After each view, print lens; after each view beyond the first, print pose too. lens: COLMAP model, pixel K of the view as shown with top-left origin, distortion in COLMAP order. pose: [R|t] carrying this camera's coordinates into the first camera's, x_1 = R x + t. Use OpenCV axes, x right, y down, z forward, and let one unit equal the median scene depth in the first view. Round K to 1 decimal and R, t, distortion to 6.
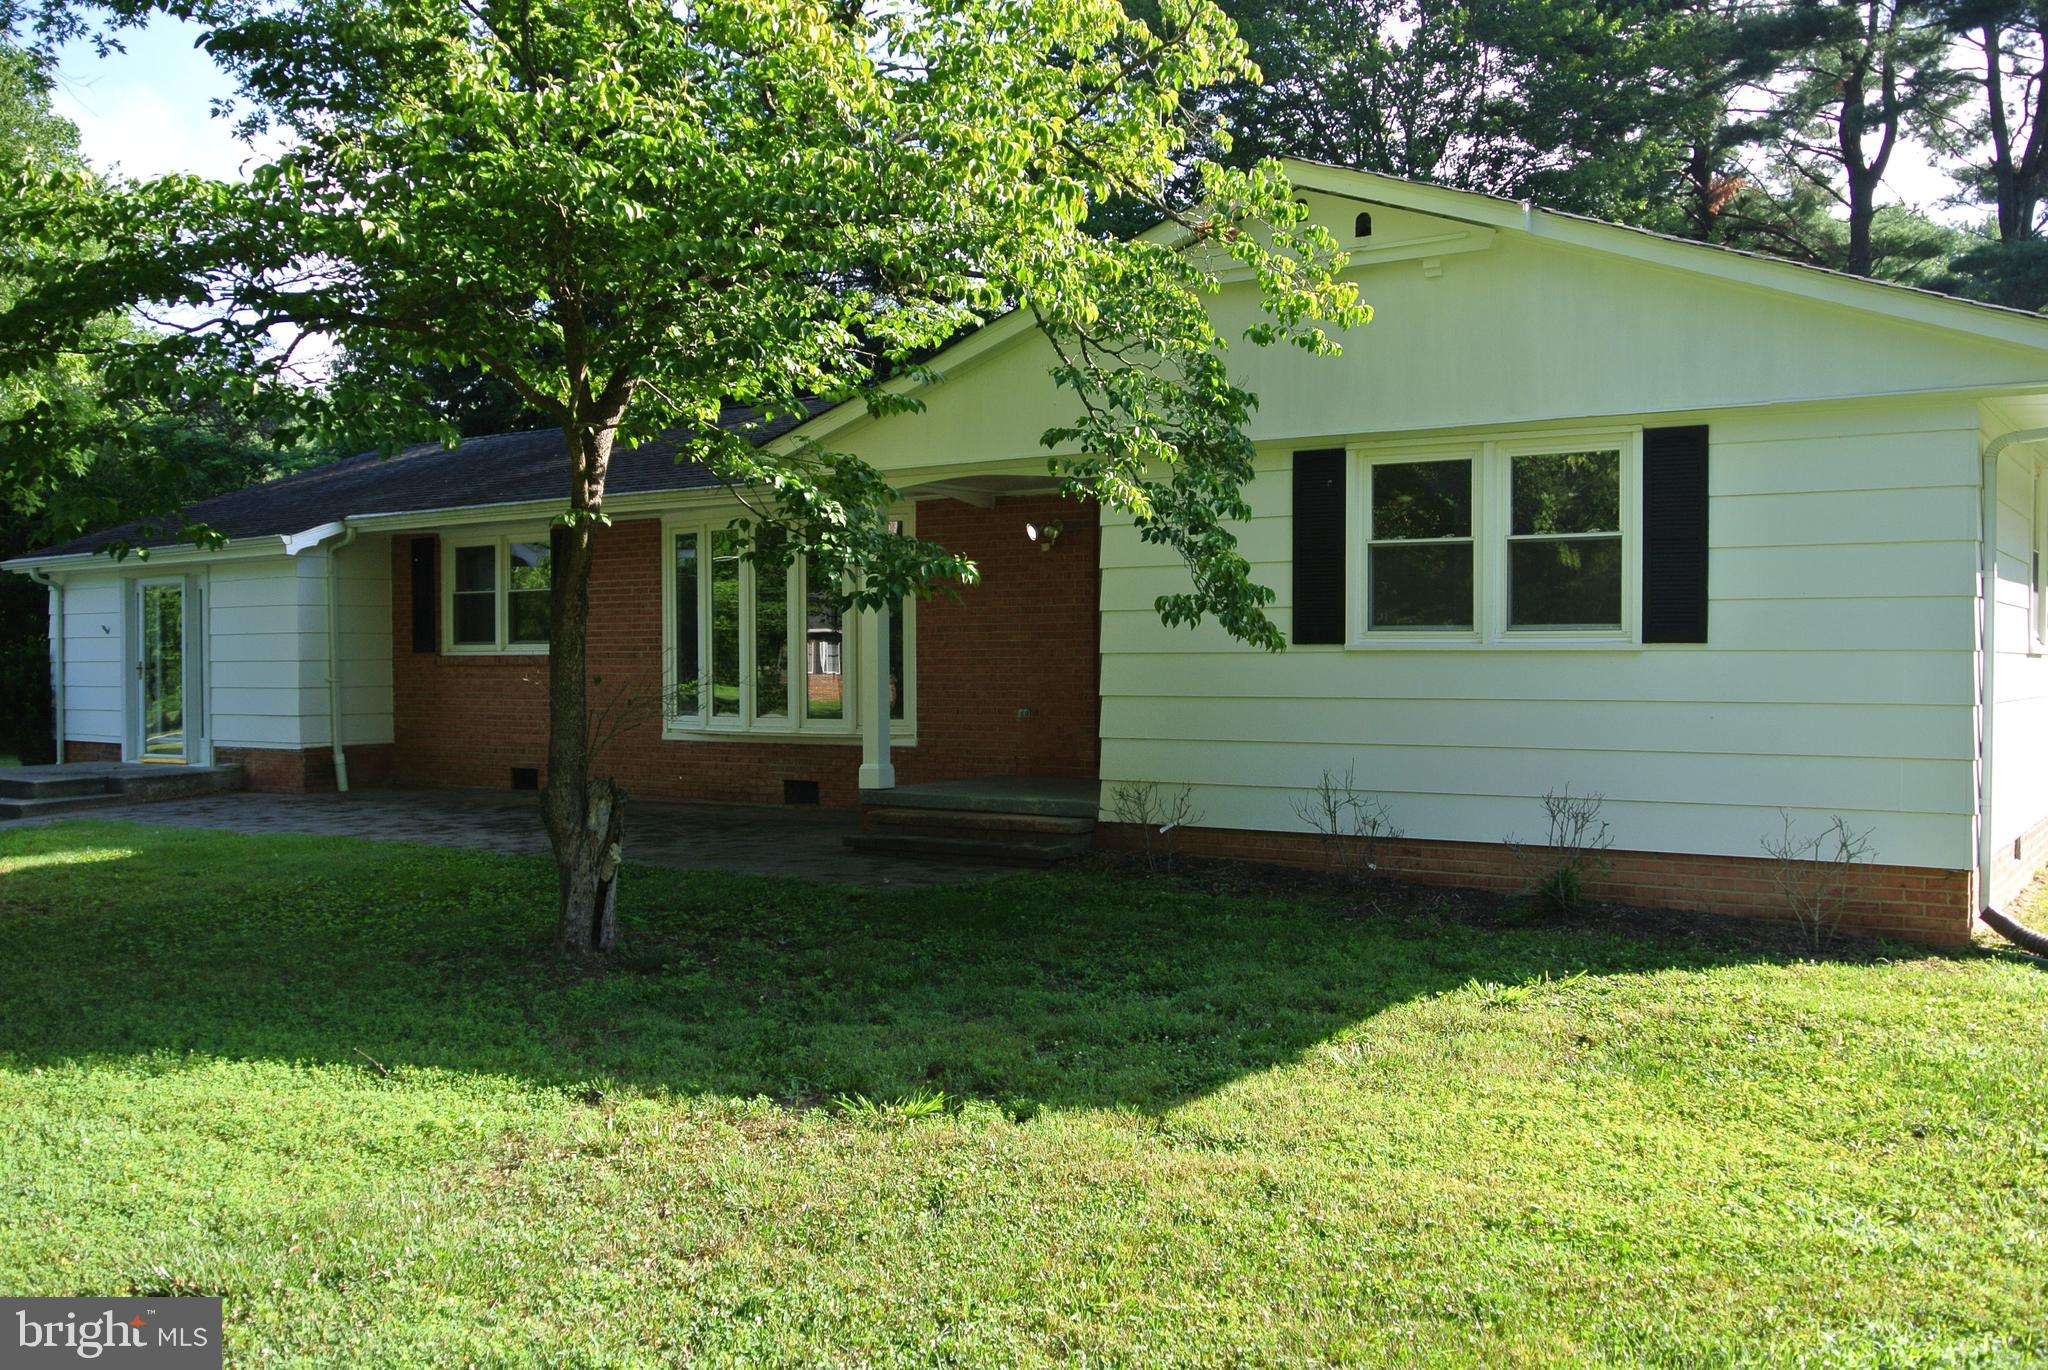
lens RADIAL K [[1841.8, 0, 1018.2], [0, 1841.8, 704.7], [0, 0, 1]] dist [-0.063385, 0.019214]
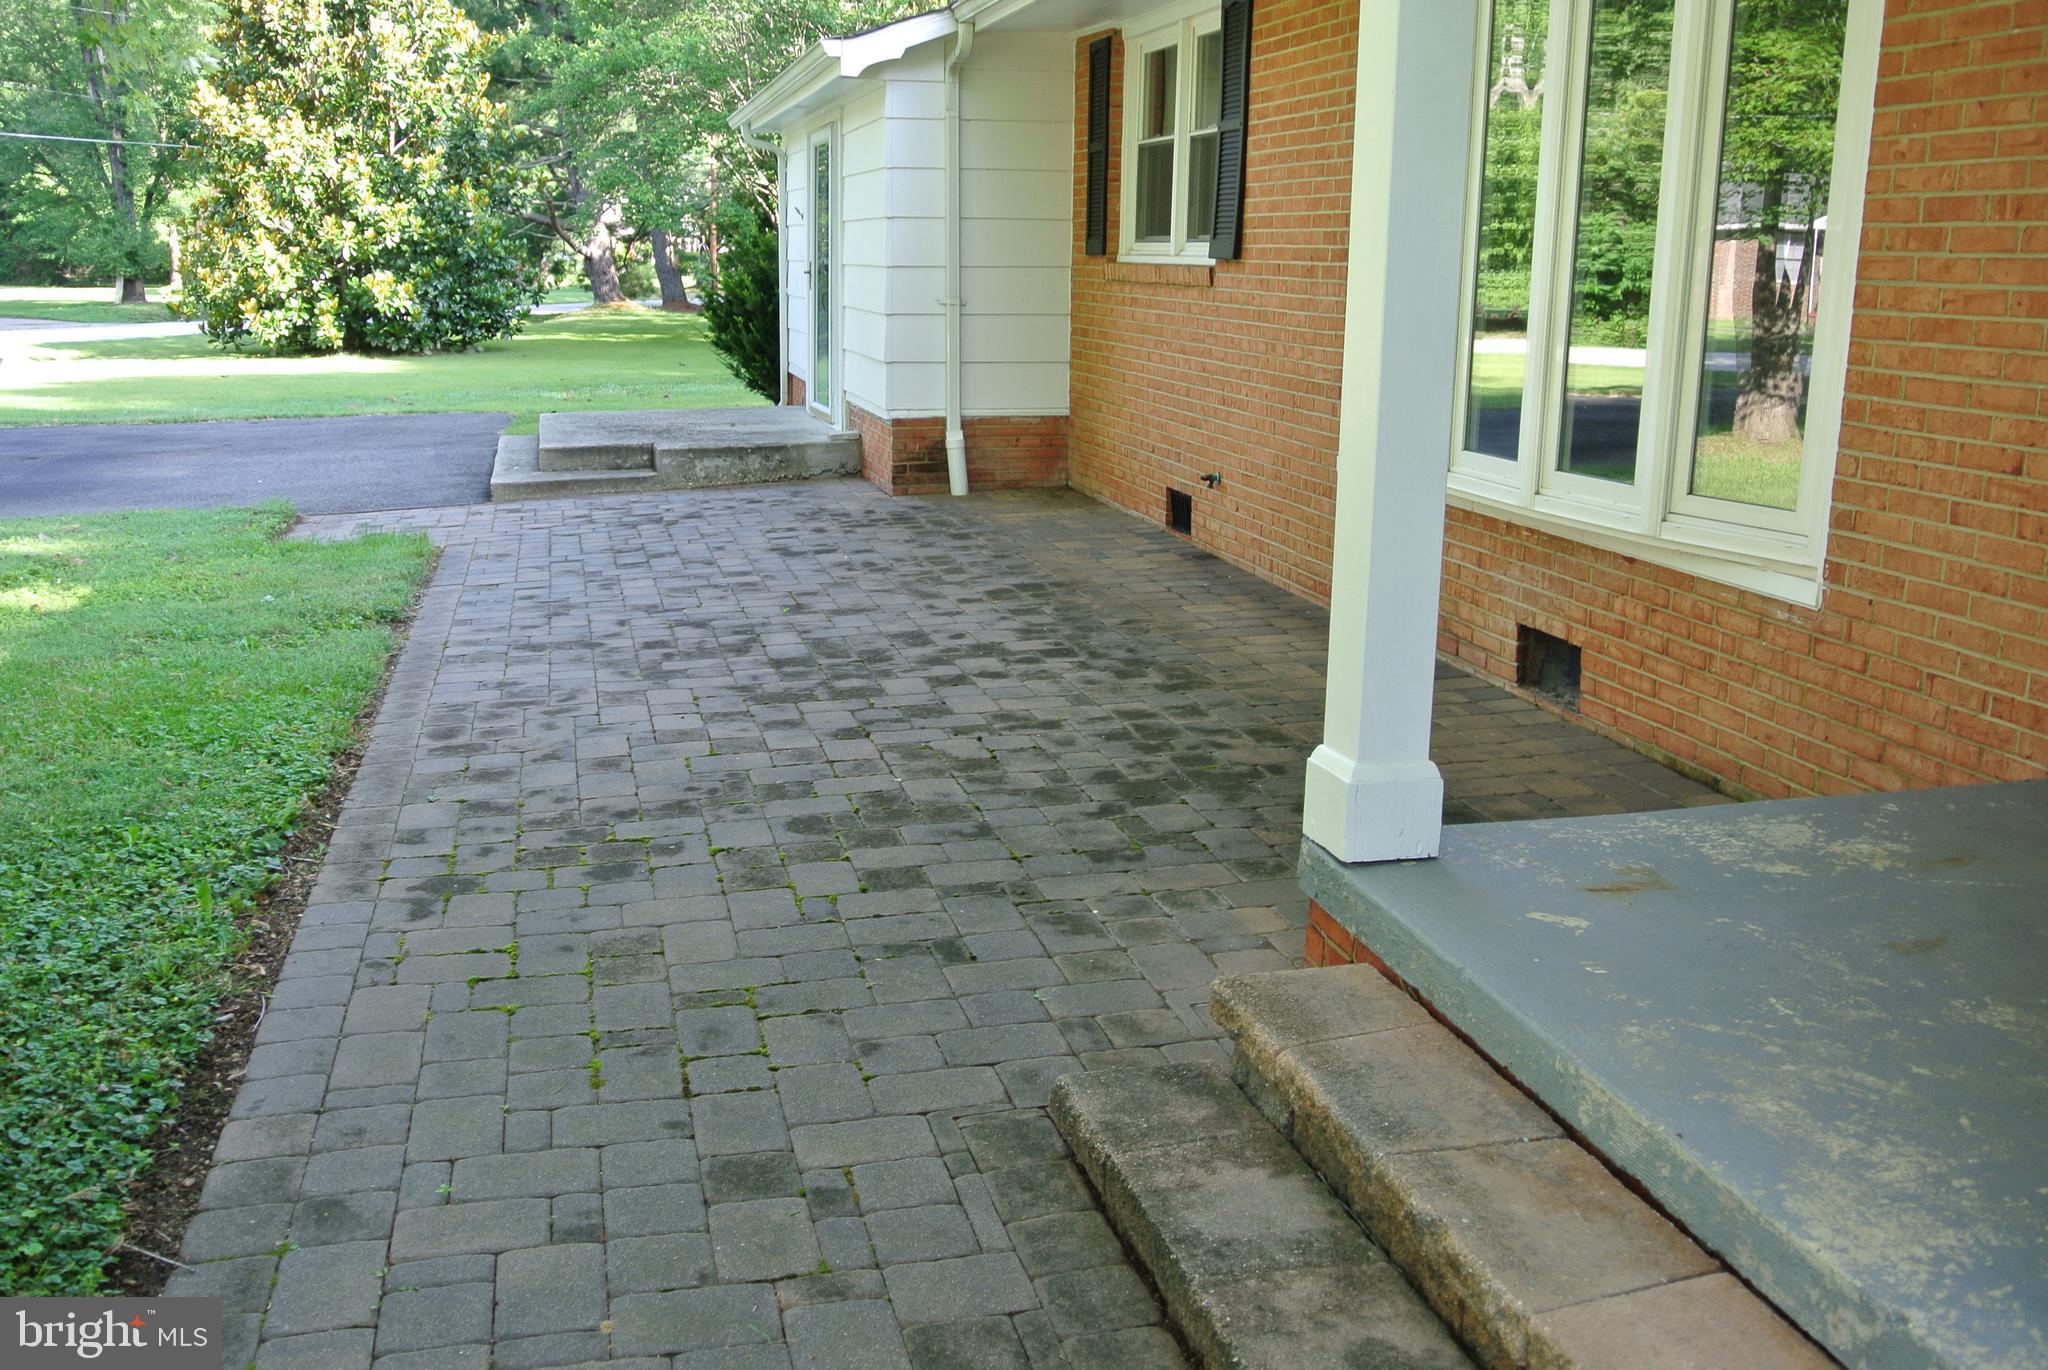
lens RADIAL K [[1841.8, 0, 1026.4], [0, 1841.8, 693.3], [0, 0, 1]] dist [-0.063385, 0.019214]
pose [[0.760931, 0.164667, -0.627590, 0.031735], [-0.031182, 0.975423, 0.218124, -0.022301], [0.648083, -0.146408, 0.747364, 0.620672]]
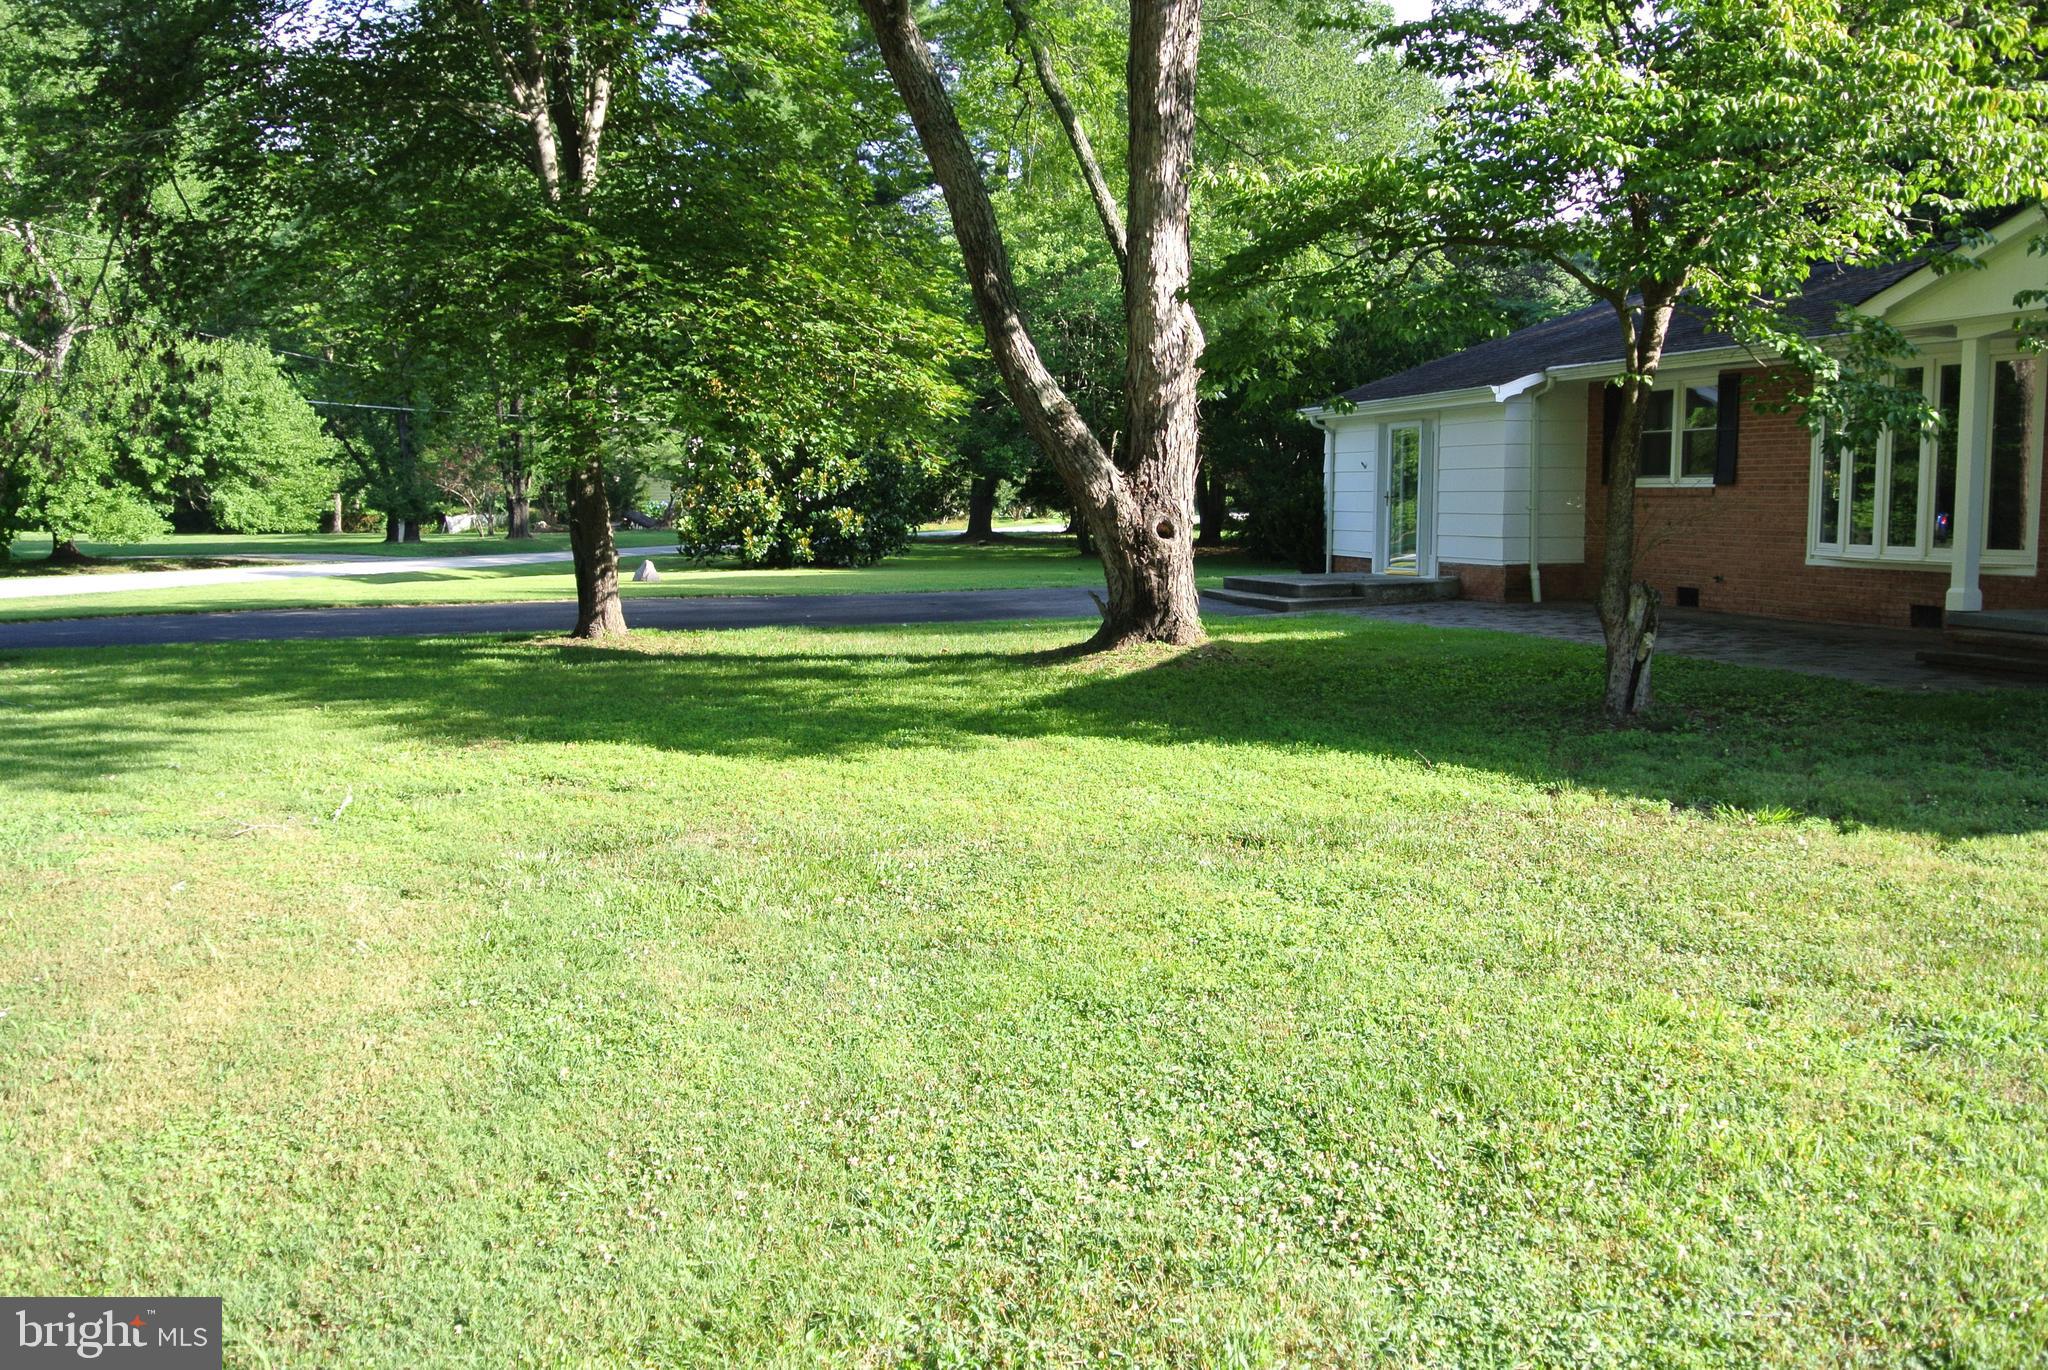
lens RADIAL K [[1841.8, 0, 1022.2], [0, 1841.8, 690.0], [0, 0, 1]] dist [-0.063385, 0.019214]
pose [[0.777214, 0.068205, -0.625529, 0.129245], [-0.016320, 0.995959, 0.088318, 0.005016], [0.629025, -0.058434, 0.775186, -0.145732]]
